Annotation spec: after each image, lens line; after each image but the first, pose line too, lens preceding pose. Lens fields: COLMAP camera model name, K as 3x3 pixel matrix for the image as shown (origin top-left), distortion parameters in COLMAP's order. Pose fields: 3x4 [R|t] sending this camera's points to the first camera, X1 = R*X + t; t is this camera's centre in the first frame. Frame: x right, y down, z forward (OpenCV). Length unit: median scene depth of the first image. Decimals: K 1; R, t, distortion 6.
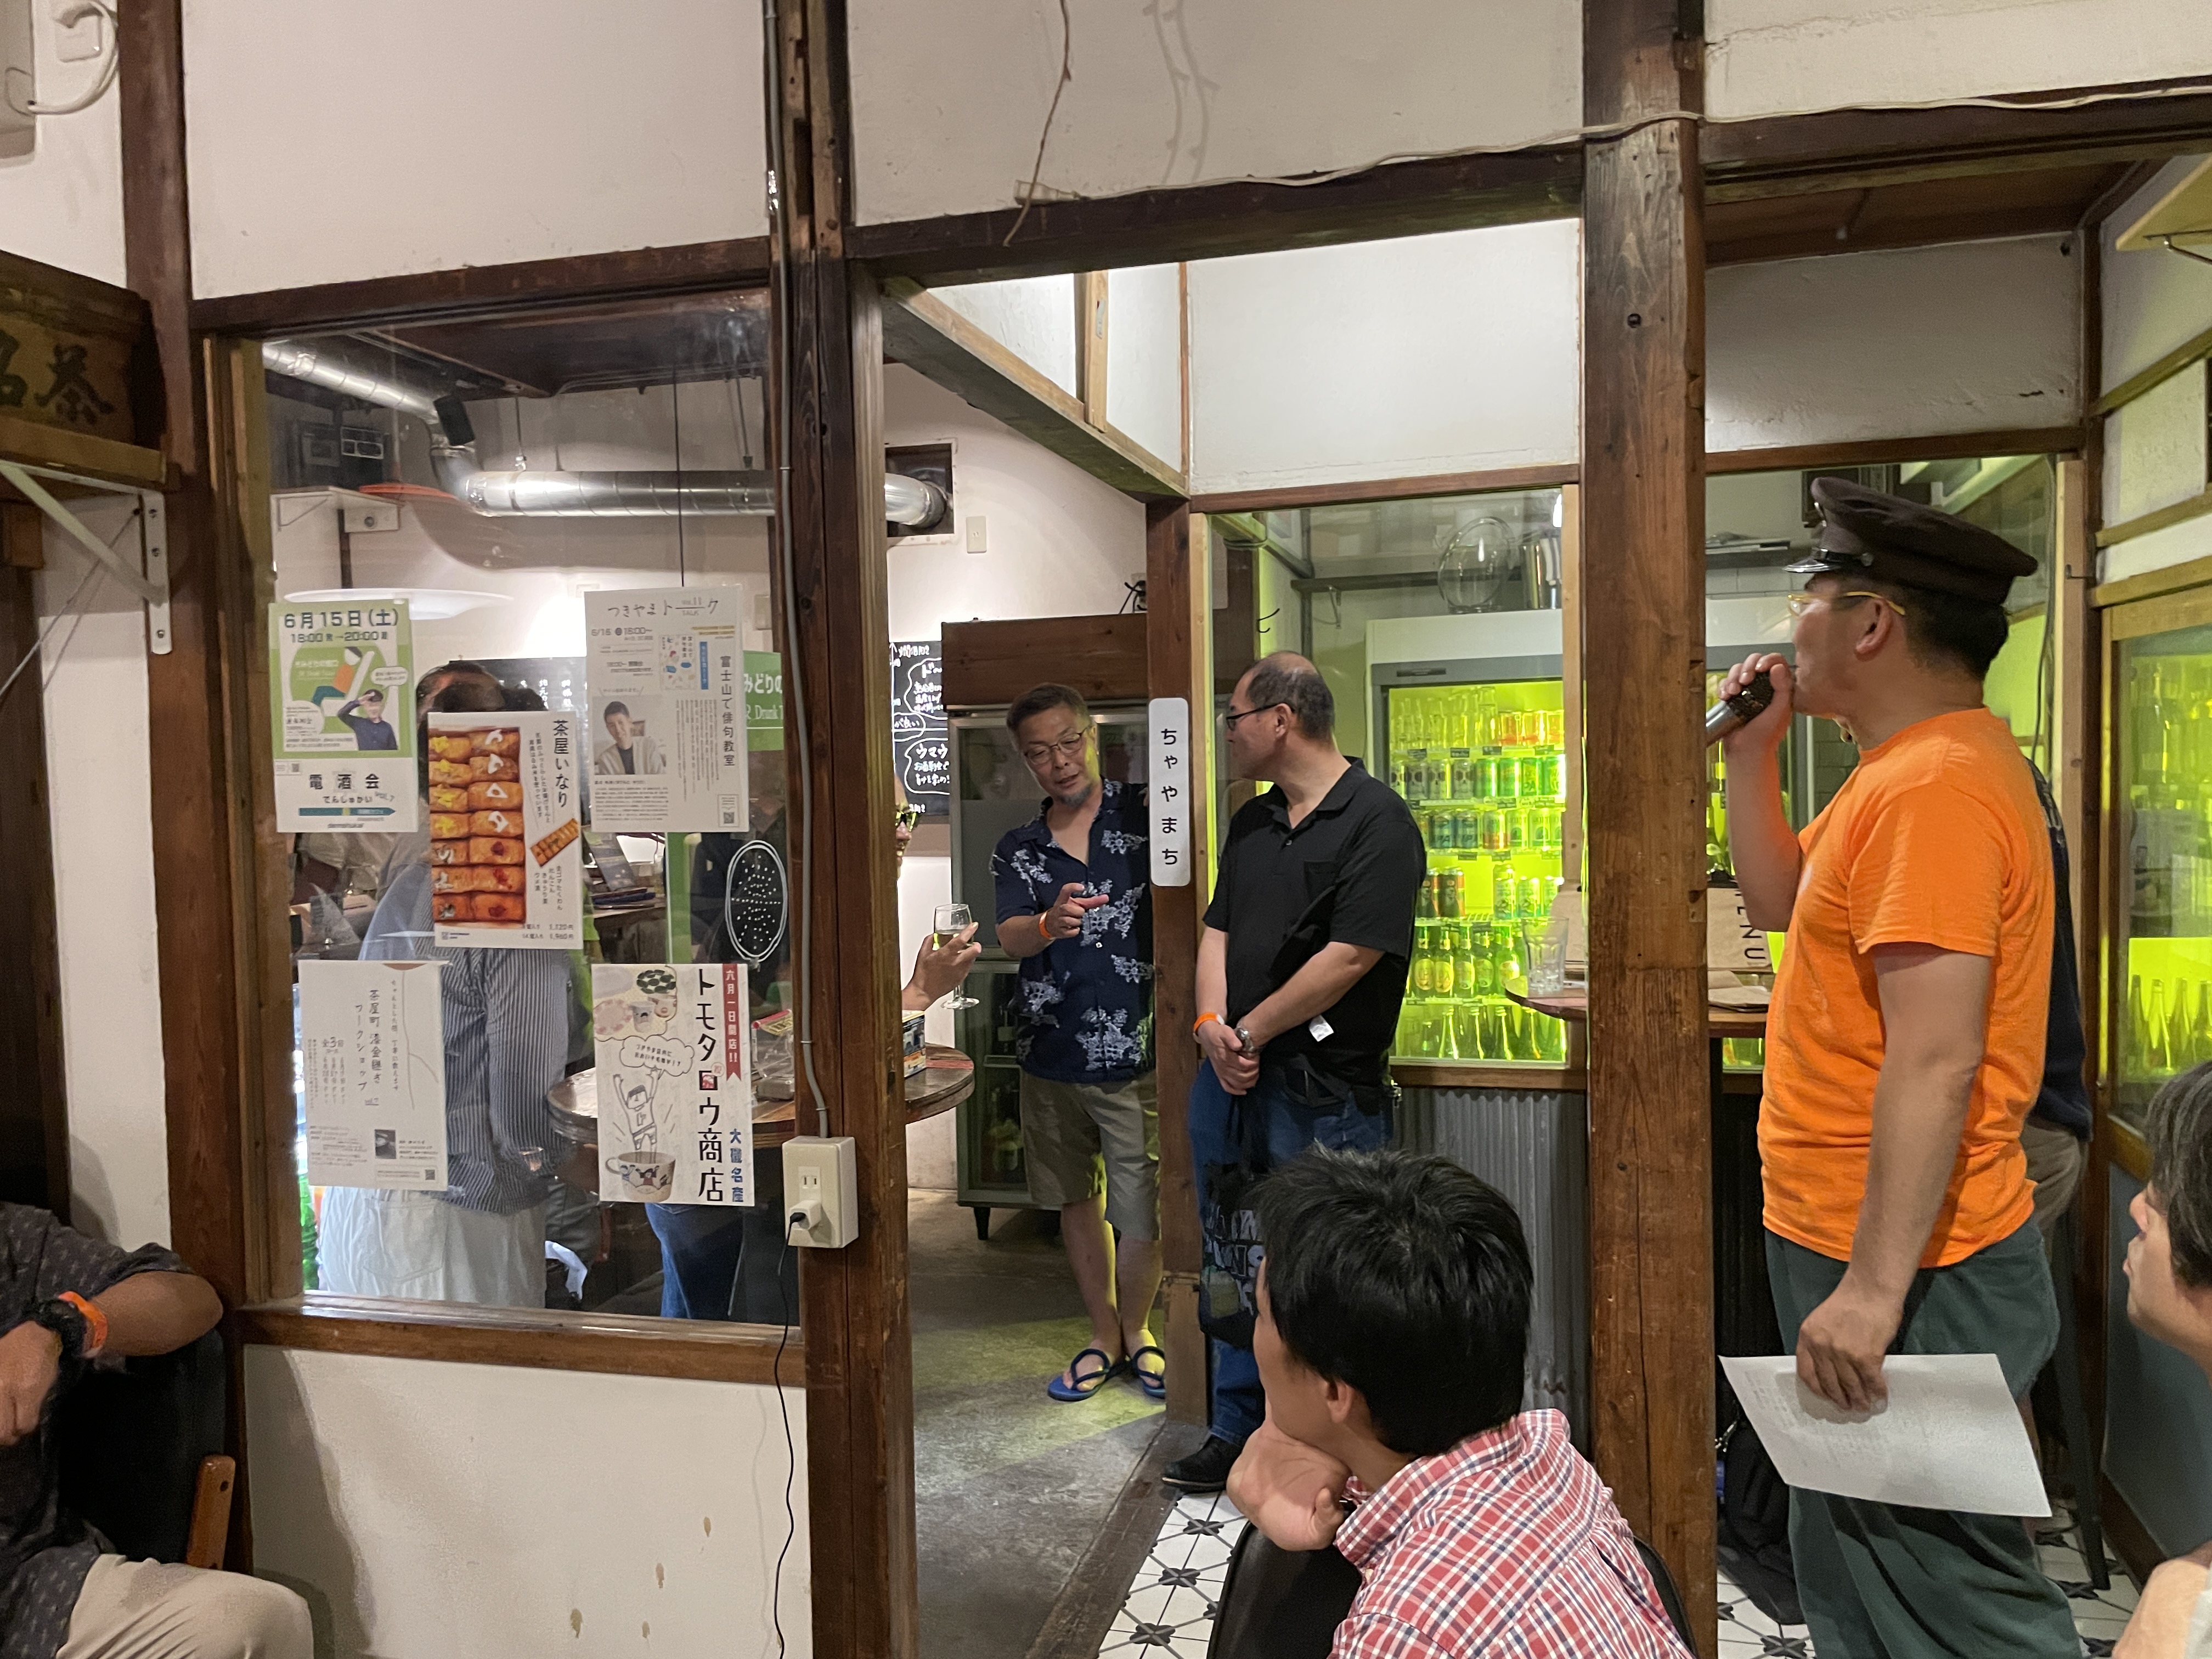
lens RADIAL K [[1683.8, 0, 1100.3], [0, 1683.8, 850.8], [0, 0, 1]] dist [0.081886, -0.115383]
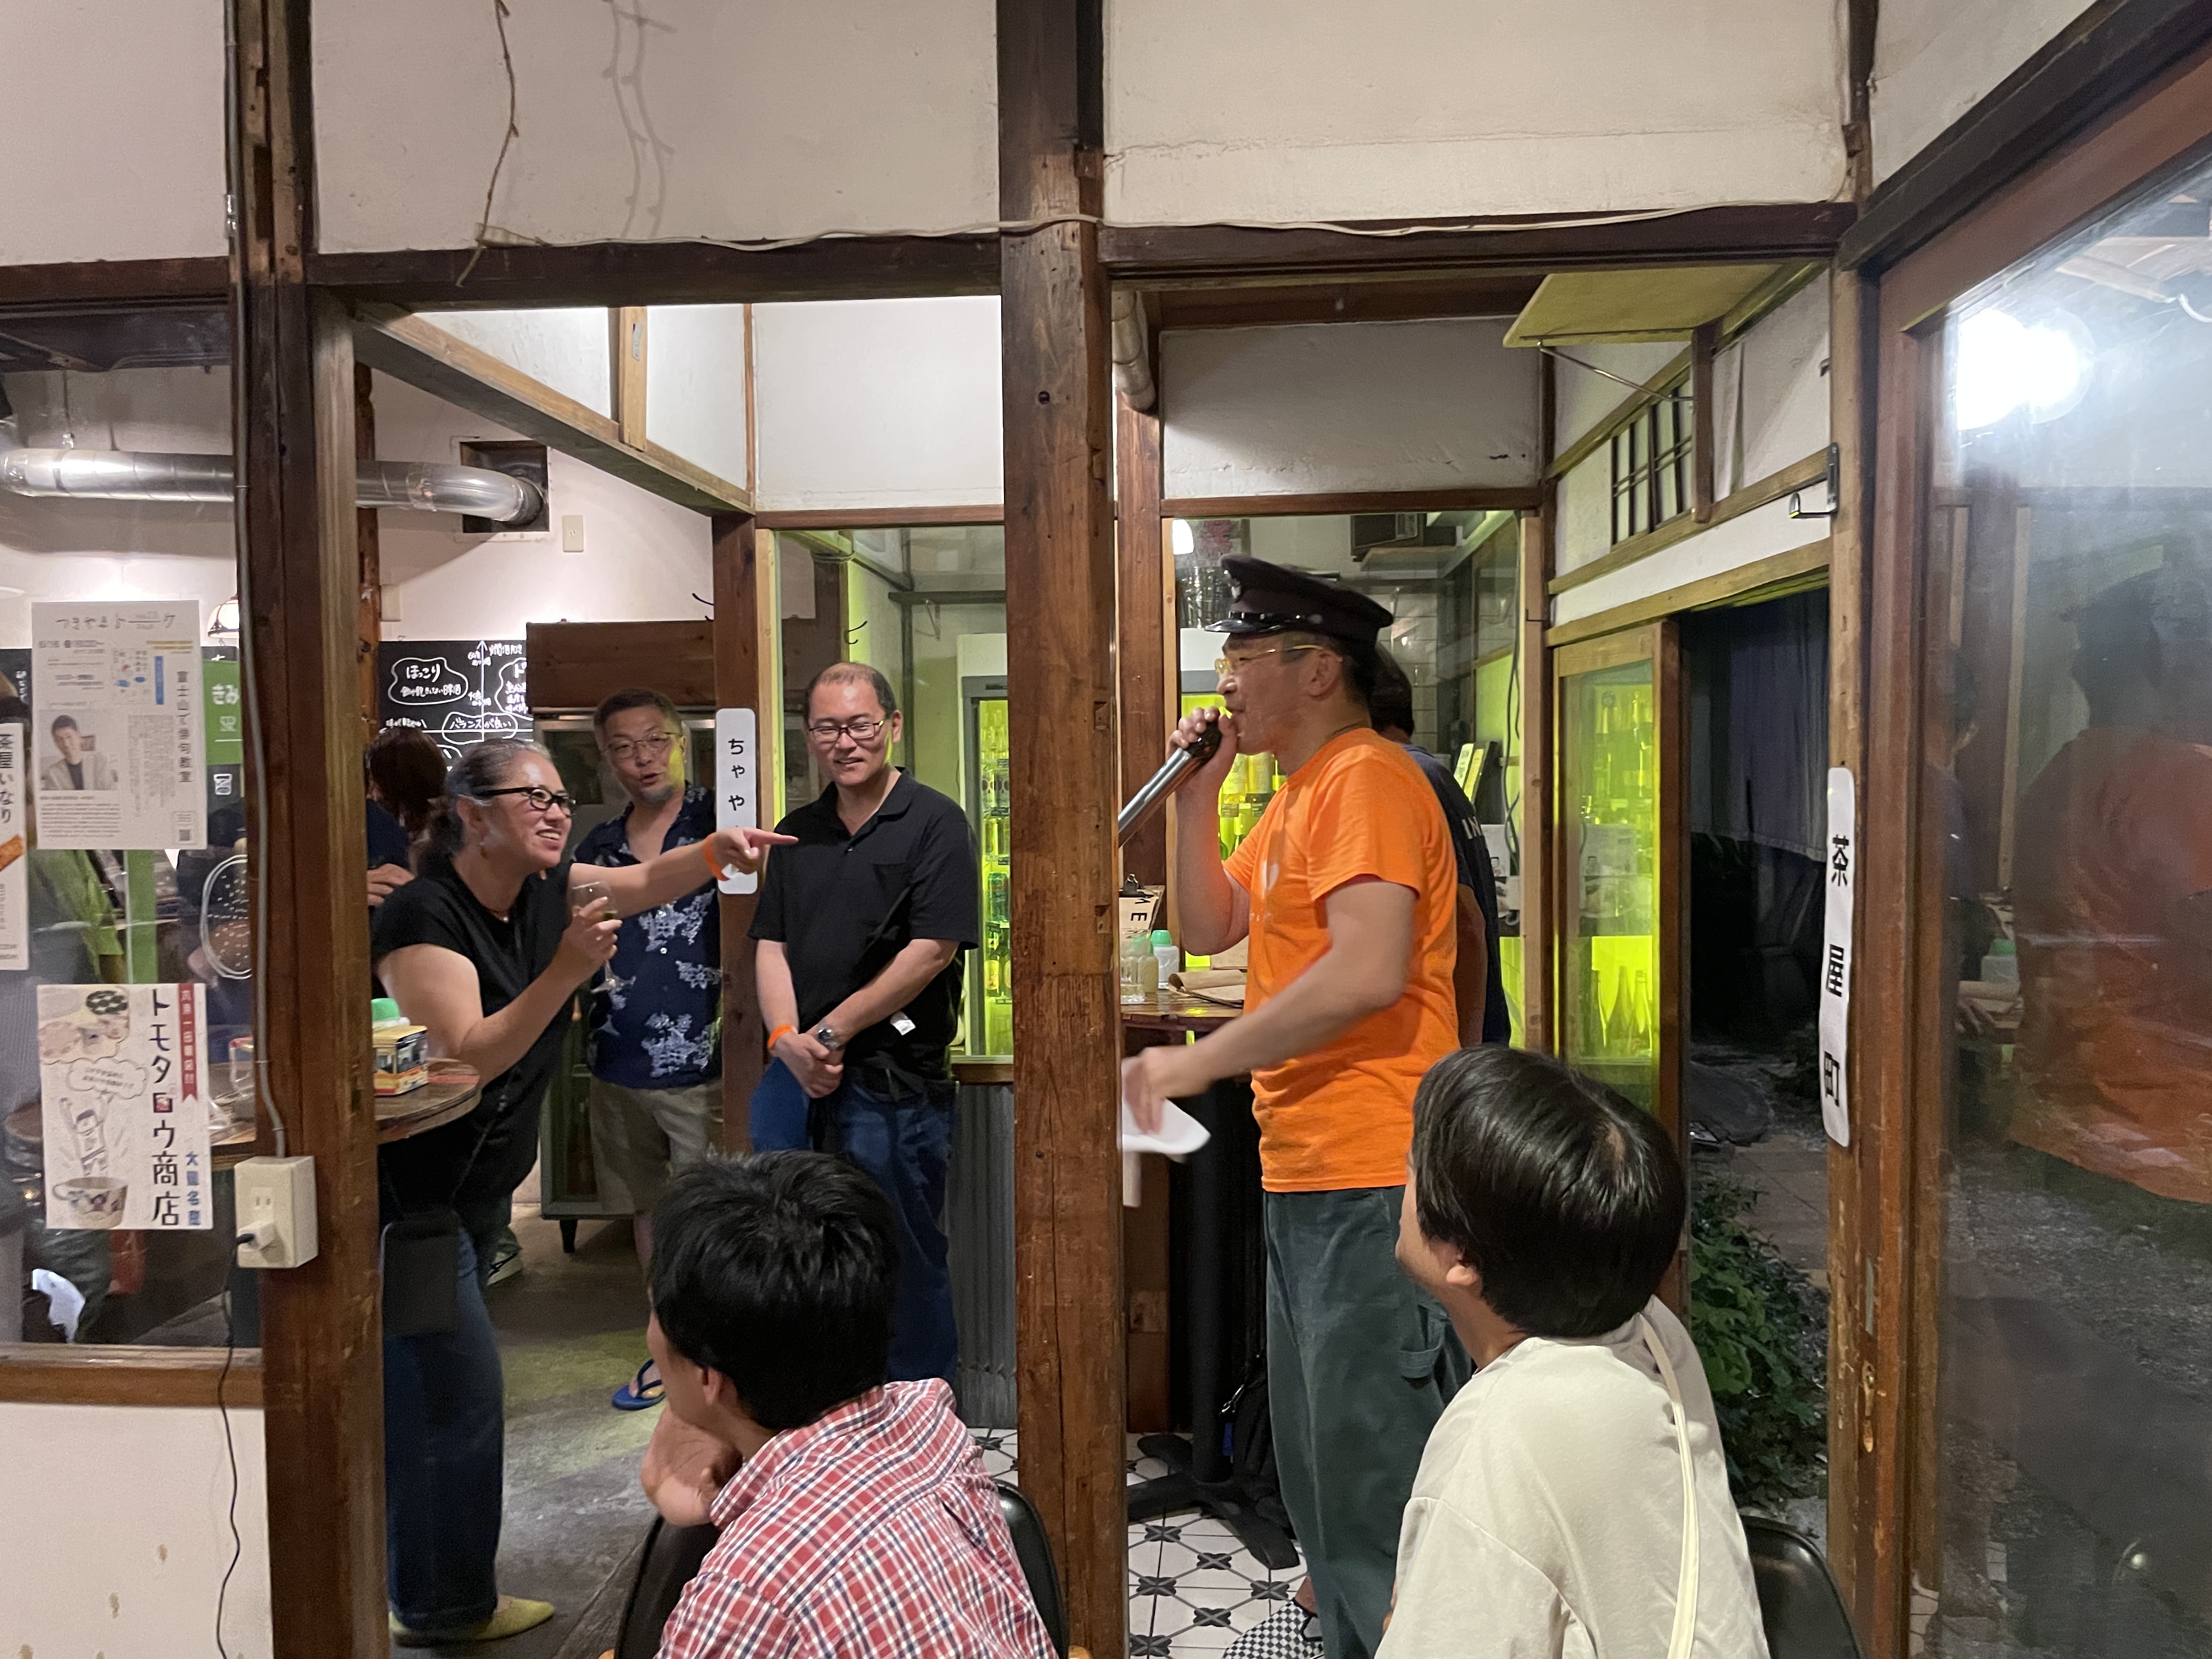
lens RADIAL K [[1683.8, 0, 1102.8], [0, 1683.8, 824.6], [0, 0, 1]] dist [0.081886, -0.115383]
pose [[0.981552, 0.003367, 0.191168, 0.111828], [-0.000735, 0.999904, -0.013838, -0.011941], [-0.191196, 0.013443, 0.981460, -0.076905]]
